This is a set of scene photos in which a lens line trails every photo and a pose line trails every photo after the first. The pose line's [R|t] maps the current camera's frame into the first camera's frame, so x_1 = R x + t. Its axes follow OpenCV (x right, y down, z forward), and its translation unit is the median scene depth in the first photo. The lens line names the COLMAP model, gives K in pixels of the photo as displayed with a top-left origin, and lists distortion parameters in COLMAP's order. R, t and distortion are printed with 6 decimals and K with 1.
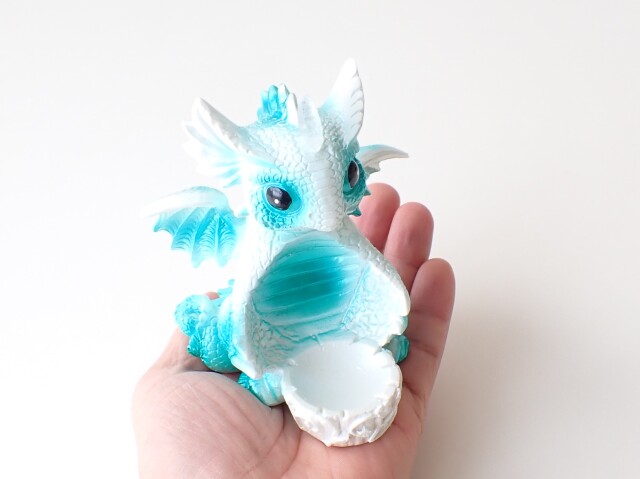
lens RADIAL K [[560.4, 0, 320.0], [0, 560.4, 239.5], [0, 0, 1]] dist [0.001346, 0.005112]
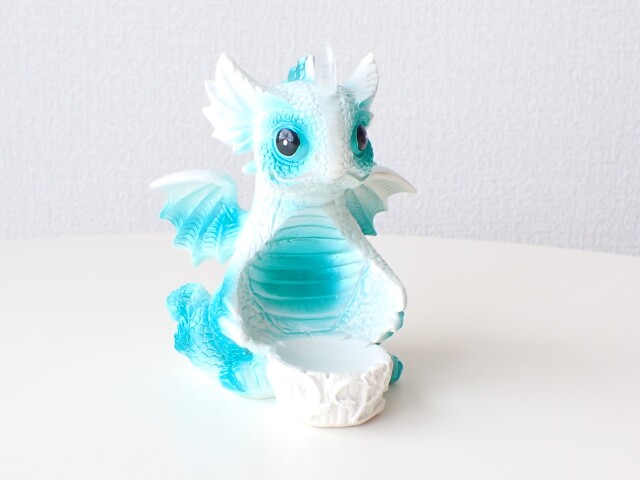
lens RADIAL K [[560.4, 0, 320.0], [0, 560.4, 240.0], [0, 0, 1]] dist [0.001346, 0.005112]
pose [[0.994100, 0.106107, -0.022525, 0.021741], [-0.108465, 0.974759, -0.195143, 0.234320], [0.001251, 0.196434, 0.980516, 0.021512]]
